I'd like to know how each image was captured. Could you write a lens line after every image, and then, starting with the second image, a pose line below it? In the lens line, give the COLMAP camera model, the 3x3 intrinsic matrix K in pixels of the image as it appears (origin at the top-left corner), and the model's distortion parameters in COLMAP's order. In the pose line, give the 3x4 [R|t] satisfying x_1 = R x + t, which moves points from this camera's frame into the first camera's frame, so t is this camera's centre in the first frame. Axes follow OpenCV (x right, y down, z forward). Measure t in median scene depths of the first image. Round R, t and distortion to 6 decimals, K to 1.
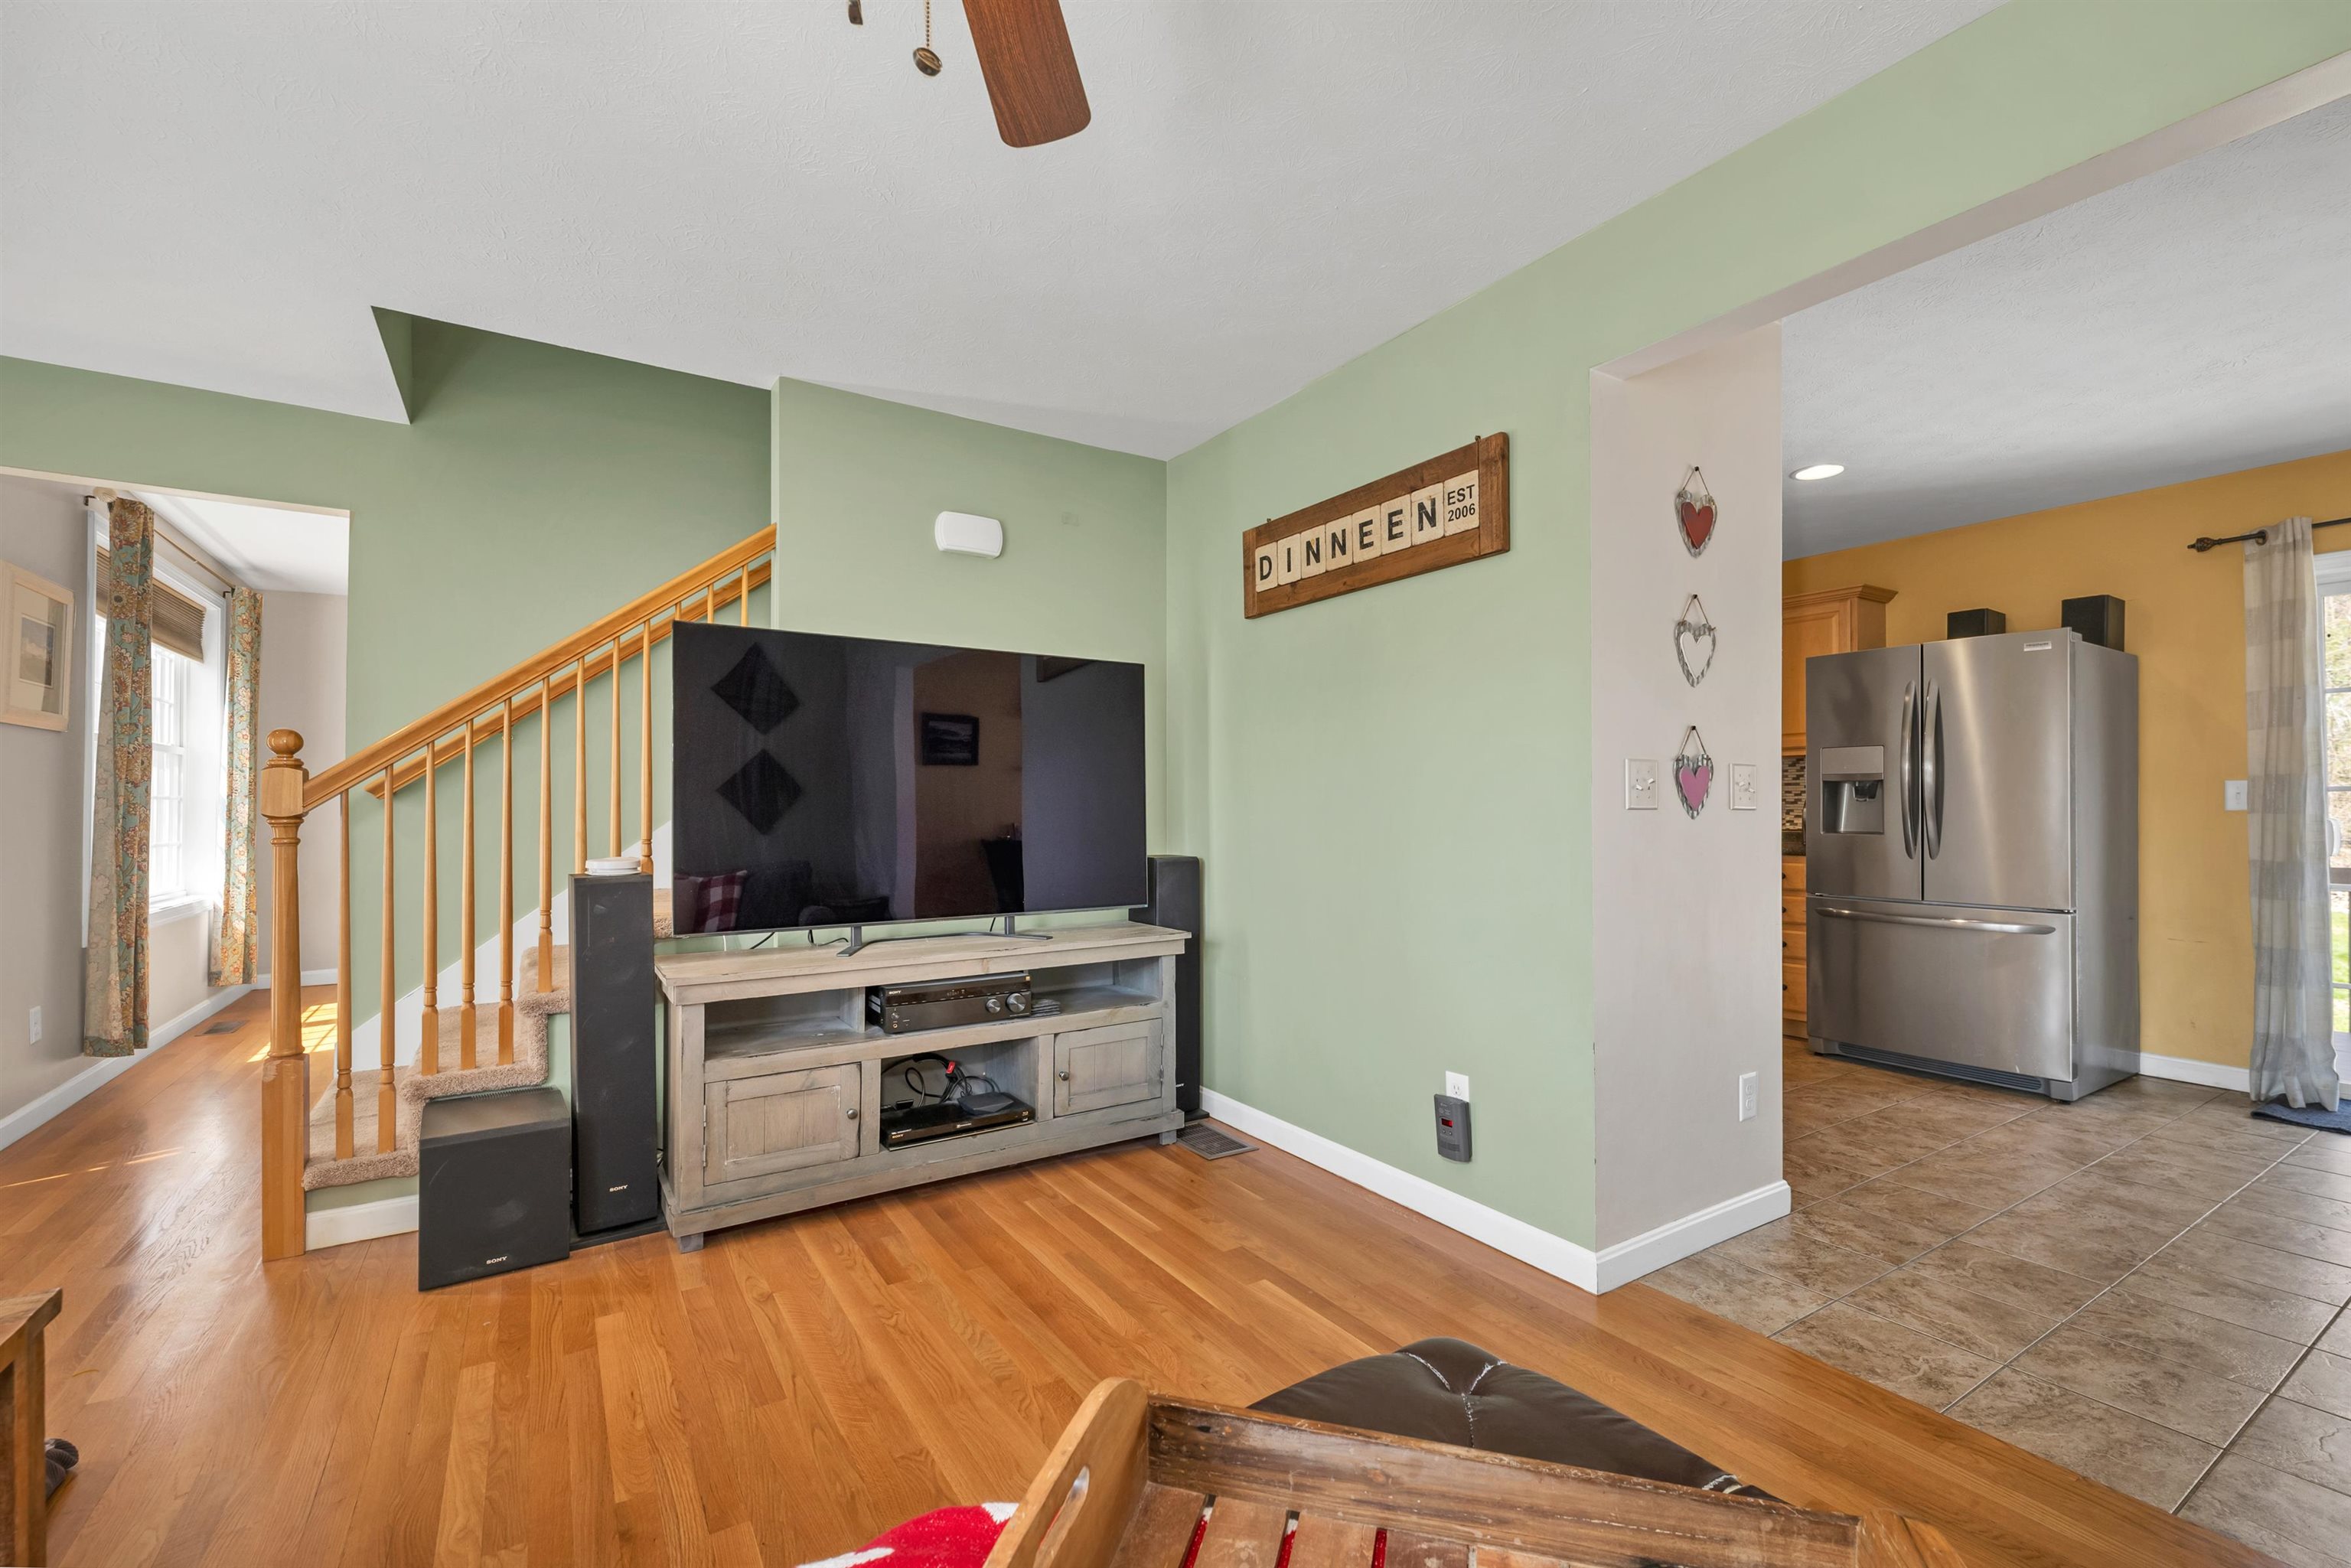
lens RADIAL K [[999.6, 0, 1184.6], [0, 999.6, 793.7], [0, 0, 1]] dist [0.001778, 0.000352]
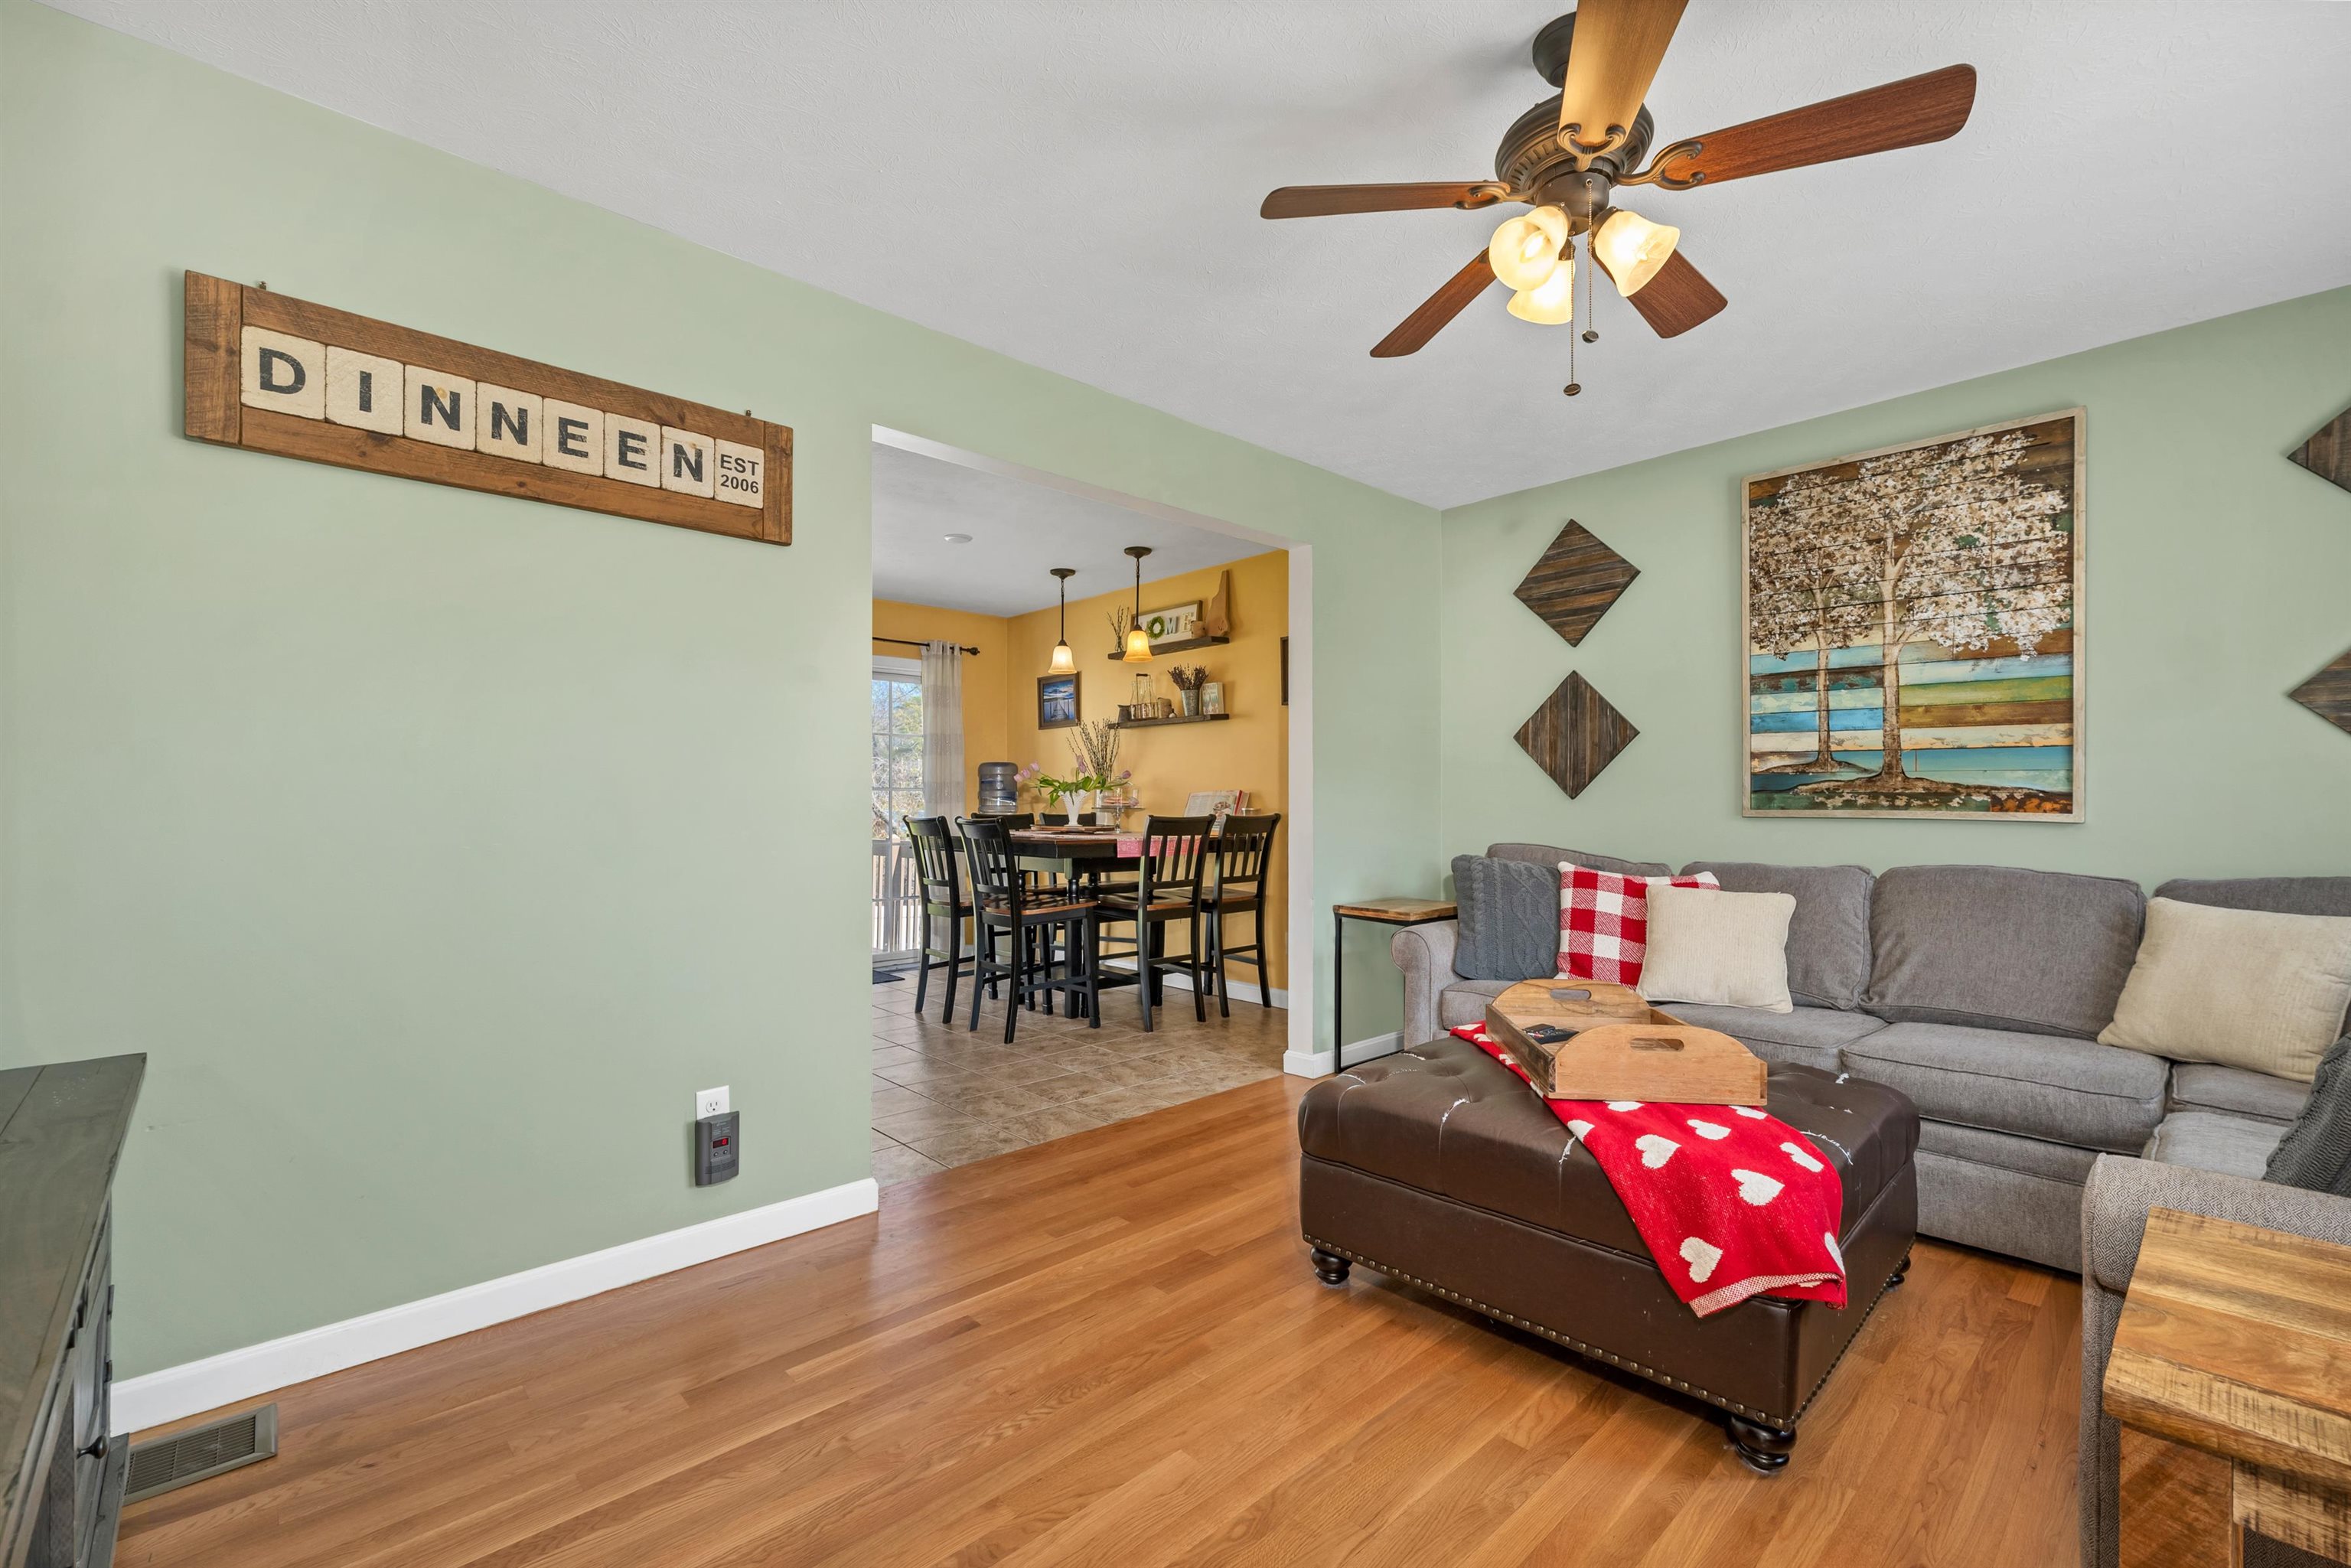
lens RADIAL K [[999.6, 0, 1188.1], [0, 999.6, 792.7], [0, 0, 1]] dist [0.001778, 0.000352]
pose [[-0.184532, 0.010734, 0.982768, -0.679824], [-0.012042, 0.999841, -0.013181, 0.015053], [-0.982753, -0.014267, -0.184373, 0.713302]]
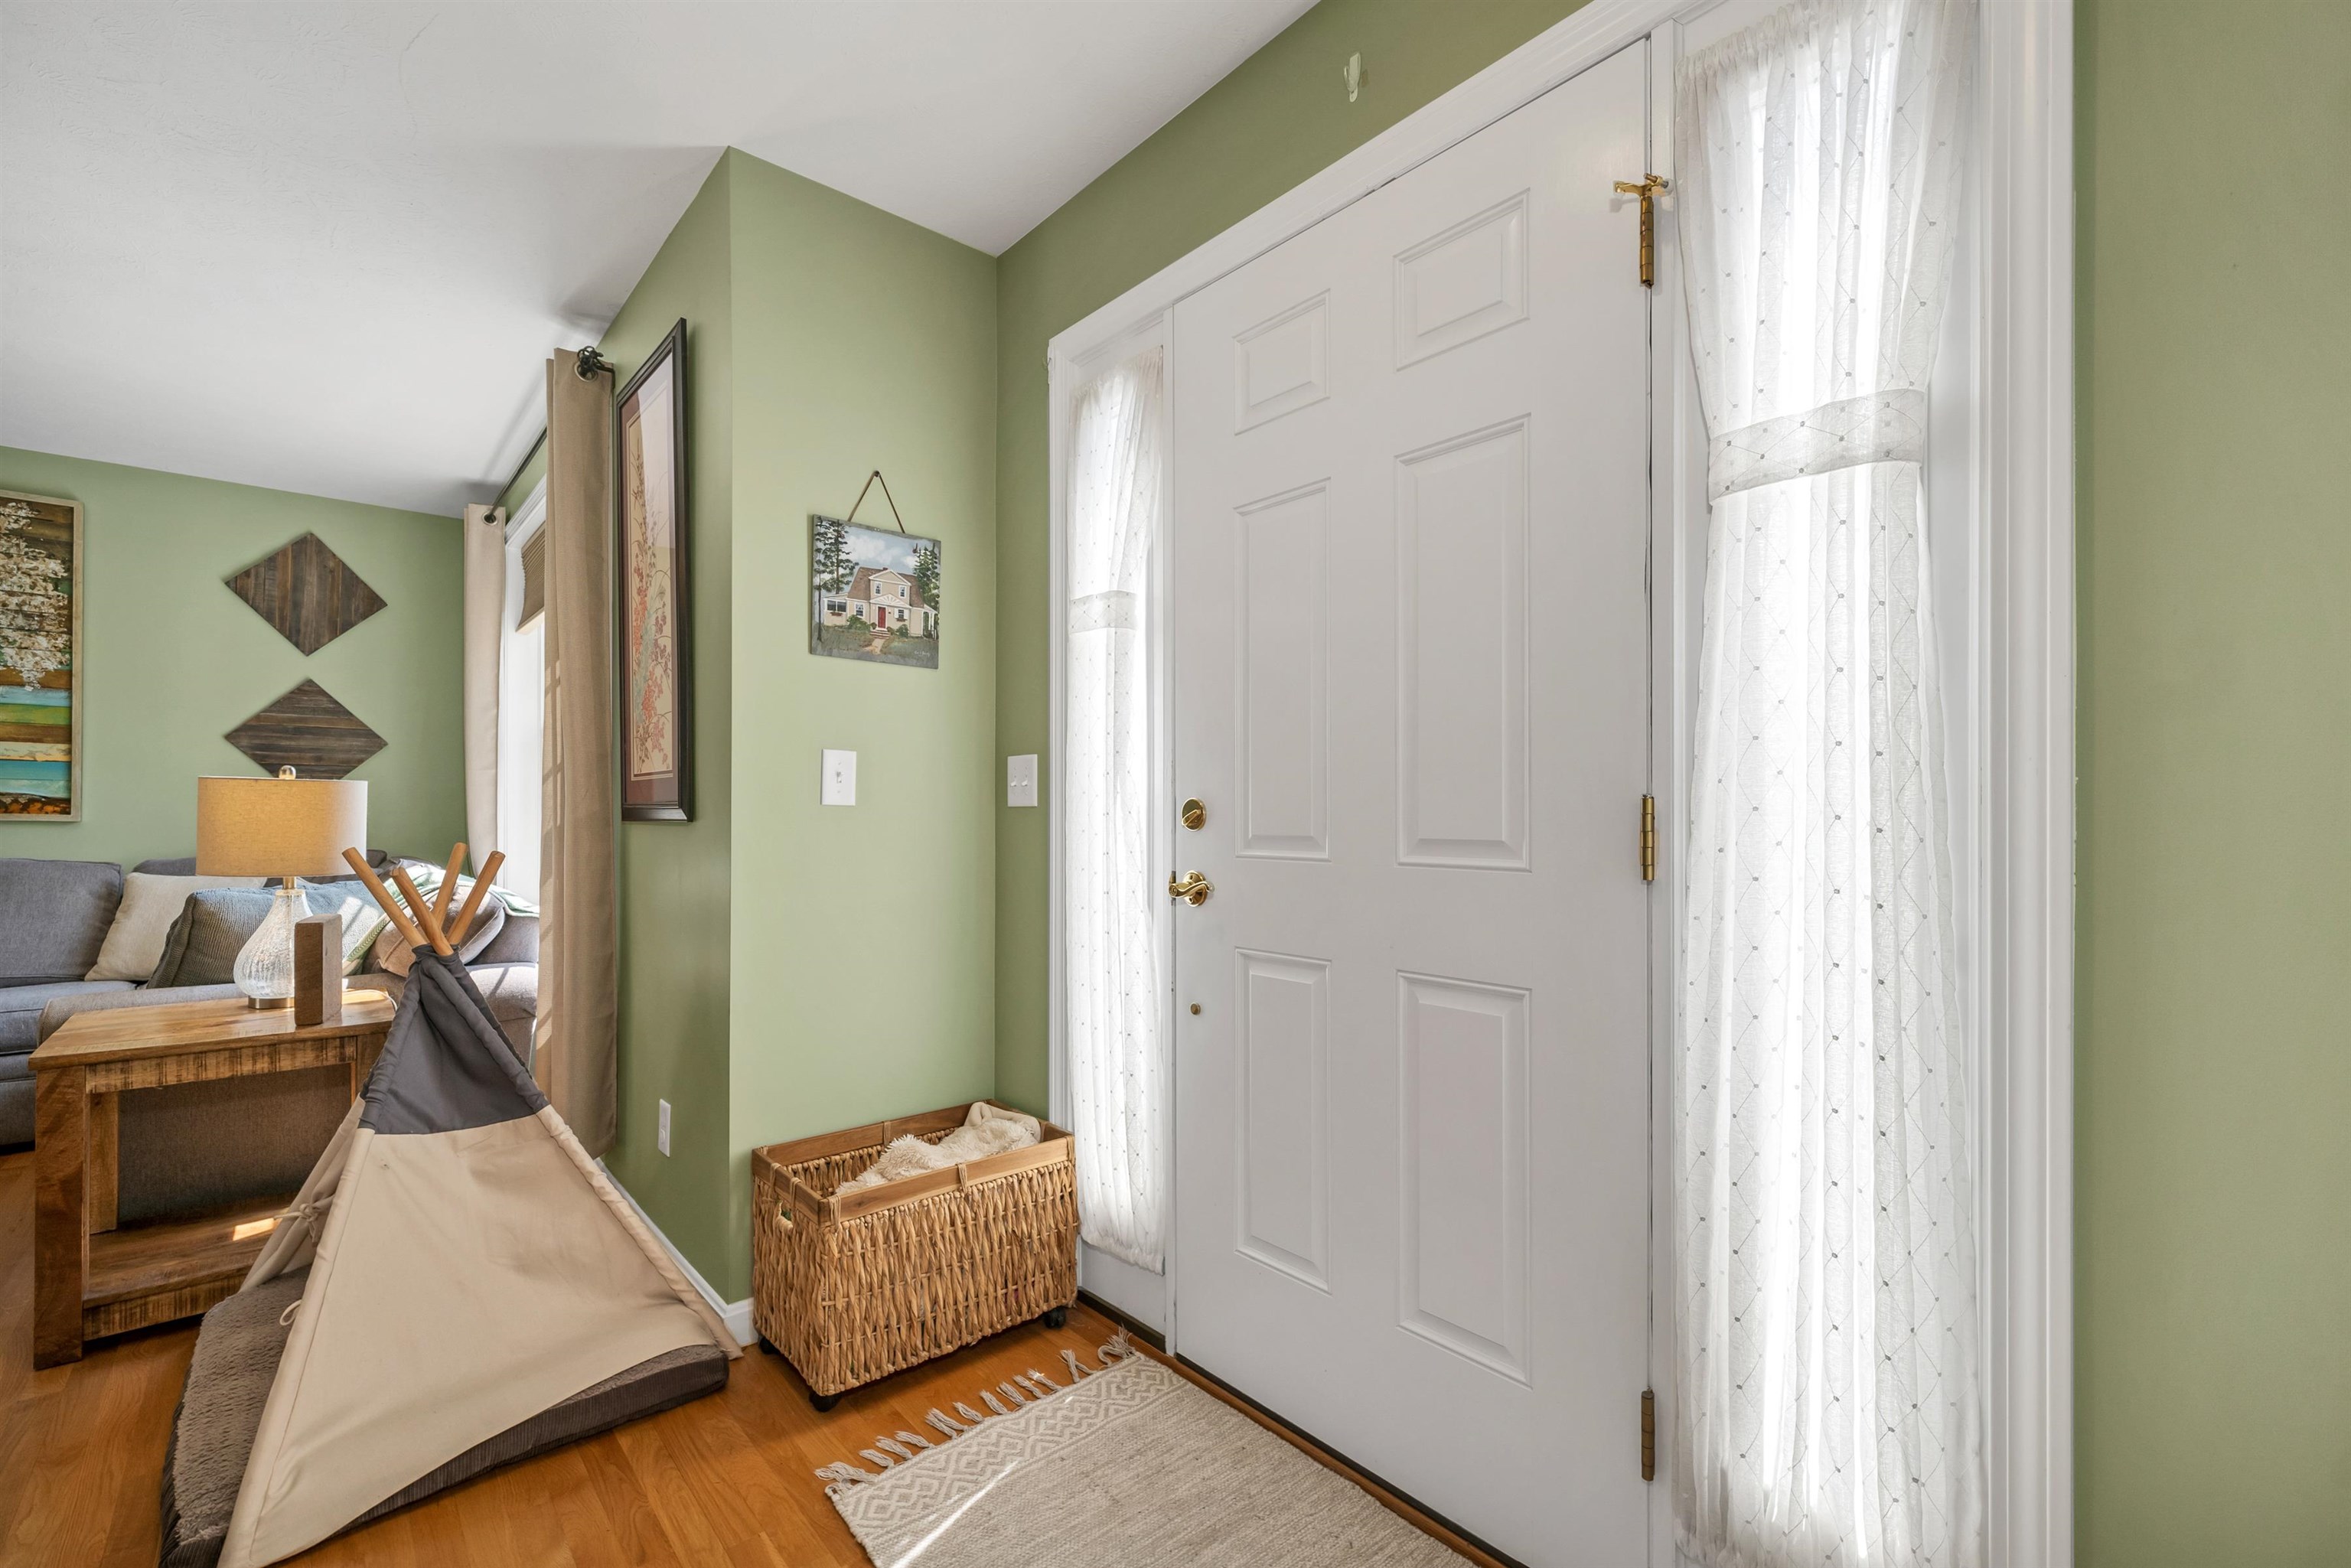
lens RADIAL K [[999.6, 0, 1138.4], [0, 999.6, 817.0], [0, 0, 1]] dist [0.001778, 0.000352]
pose [[-0.991230, -0.002891, -0.132119, -1.090380], [-0.002164, 0.999982, -0.005649, 0.019877], [0.132133, -0.005314, -0.991218, 1.163305]]
